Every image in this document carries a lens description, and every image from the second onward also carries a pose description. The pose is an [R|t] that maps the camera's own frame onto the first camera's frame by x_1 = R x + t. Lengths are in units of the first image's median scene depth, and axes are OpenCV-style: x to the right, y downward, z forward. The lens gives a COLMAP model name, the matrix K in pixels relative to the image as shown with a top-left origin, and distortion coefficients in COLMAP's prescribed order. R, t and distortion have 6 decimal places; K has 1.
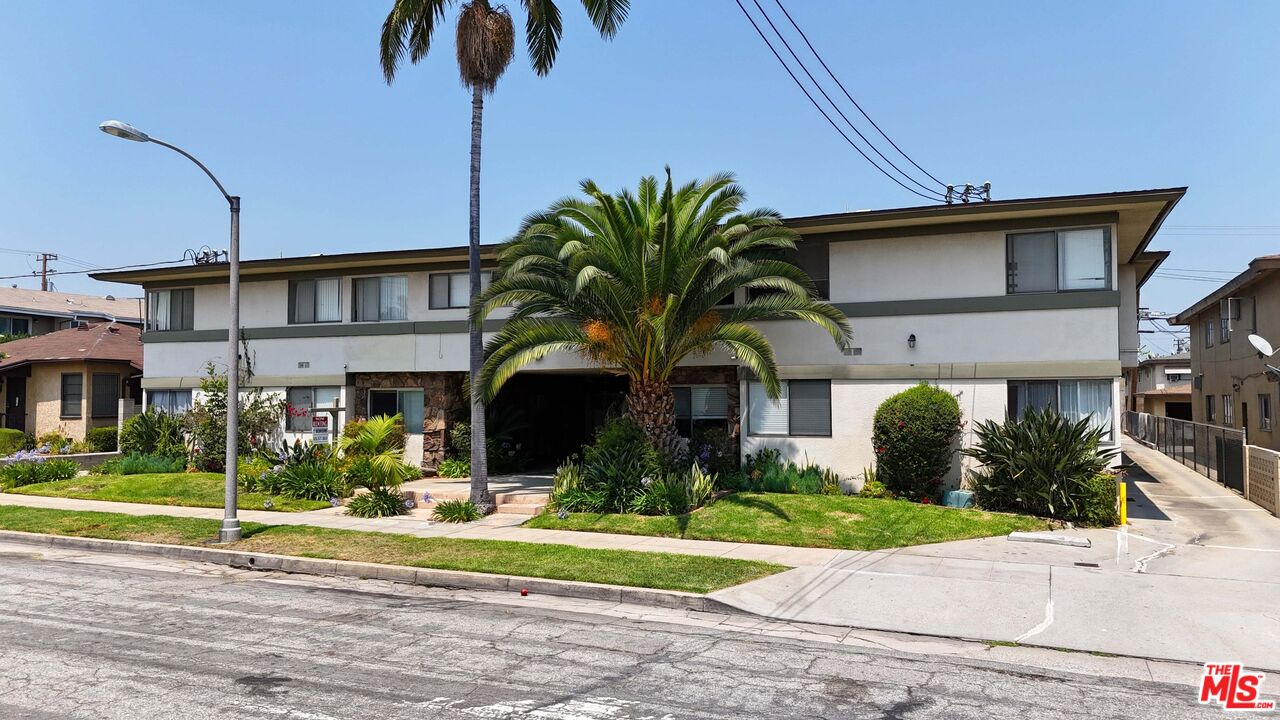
lens RADIAL K [[944.5, 0, 642.1], [0, 944.5, 360.3], [0, 0, 1]] dist [0.063420, -0.058881]
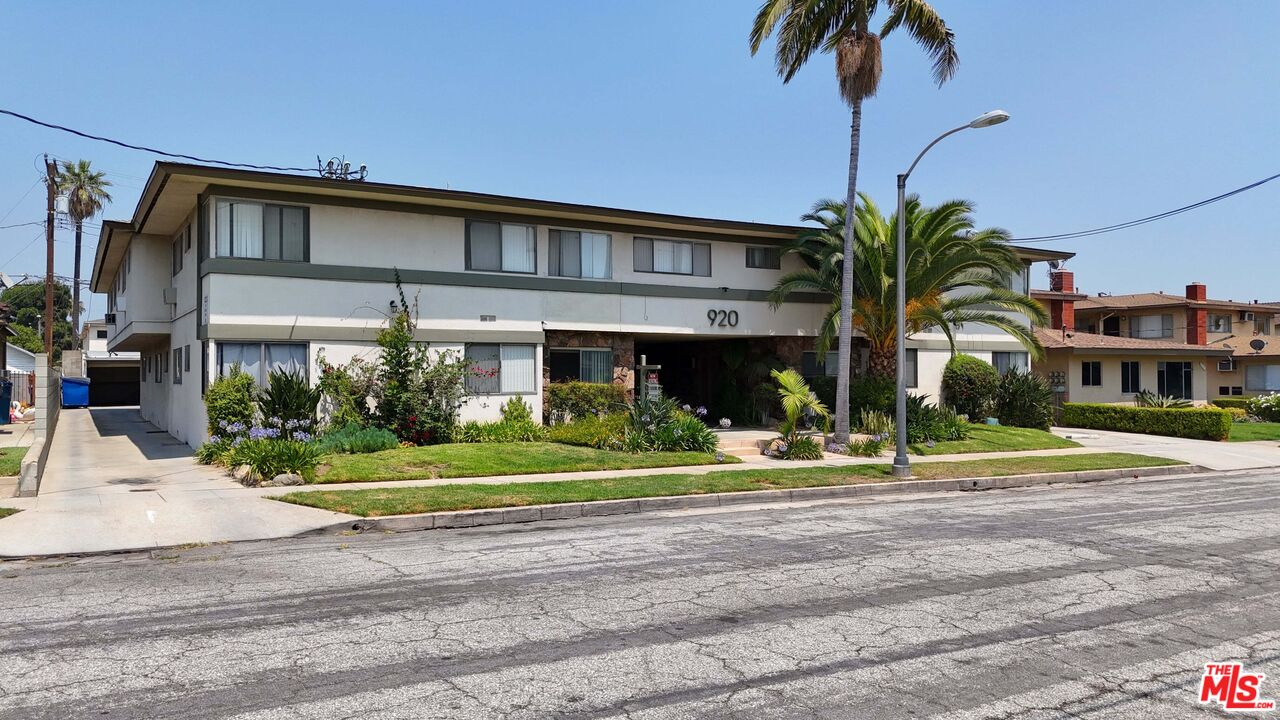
lens RADIAL K [[944.5, 0, 638.8], [0, 944.5, 358.3], [0, 0, 1]] dist [0.063420, -0.058881]
pose [[0.590145, 0.016448, 0.807130, -1.270467], [-0.032066, 0.999481, 0.003077, 0.044700], [-0.806660, -0.027697, 0.590366, 0.482291]]
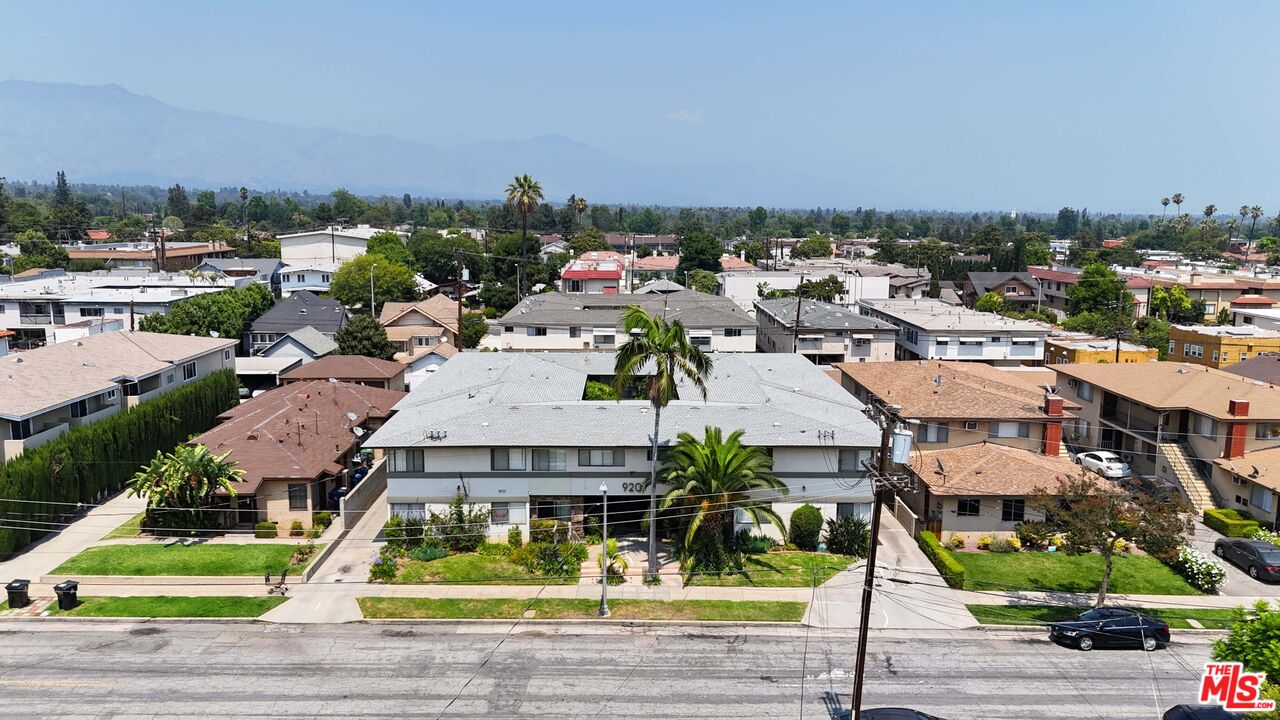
lens RADIAL K [[944.5, 0, 638.8], [0, 944.5, 348.4], [0, 0, 1]] dist [0.063420, -0.058881]
pose [[0.913827, -0.051913, 0.402771, -1.127502], [-0.024218, 0.983064, 0.181653, -0.837428], [-0.405380, -0.175754, 0.897094, -1.050408]]
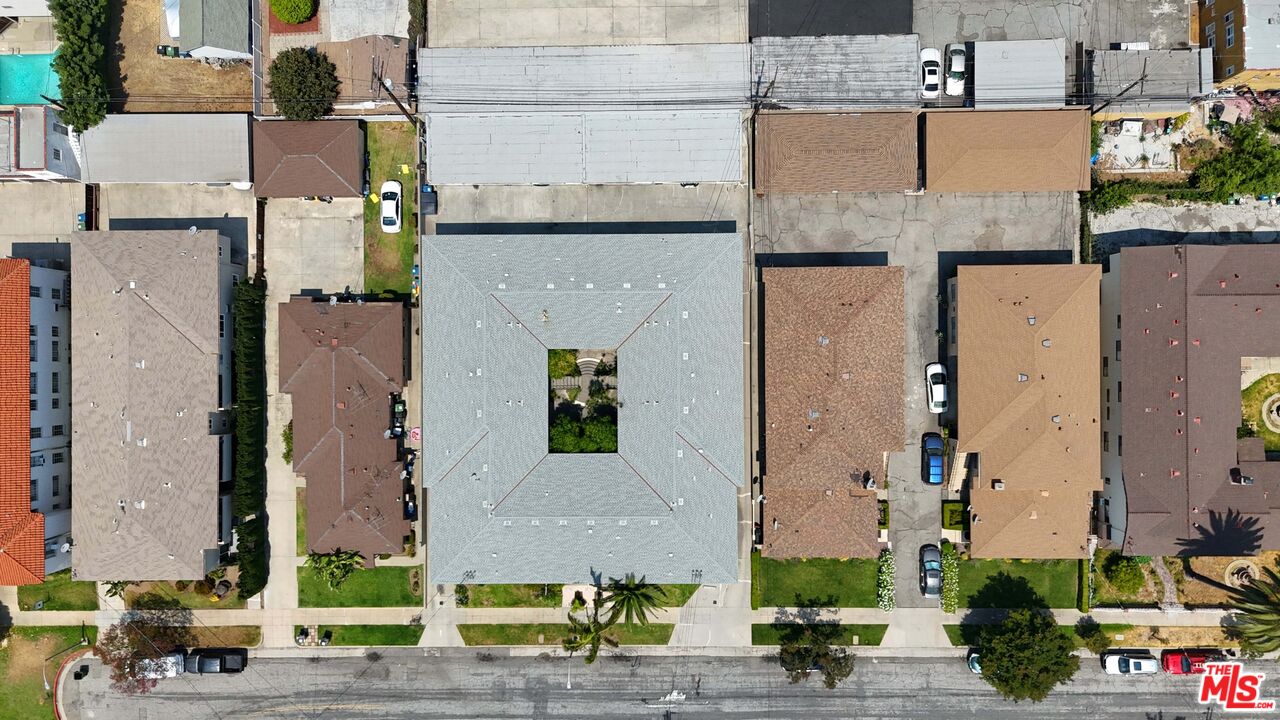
lens RADIAL K [[944.5, 0, 635.0], [0, 944.5, 360.1], [0, 0, 1]] dist [0.063420, -0.058881]
pose [[0.916271, -0.399500, -0.029106, 0.583214], [0.018737, -0.029839, 0.999379, -4.410821], [-0.400120, -0.916248, -0.019855, 2.044179]]
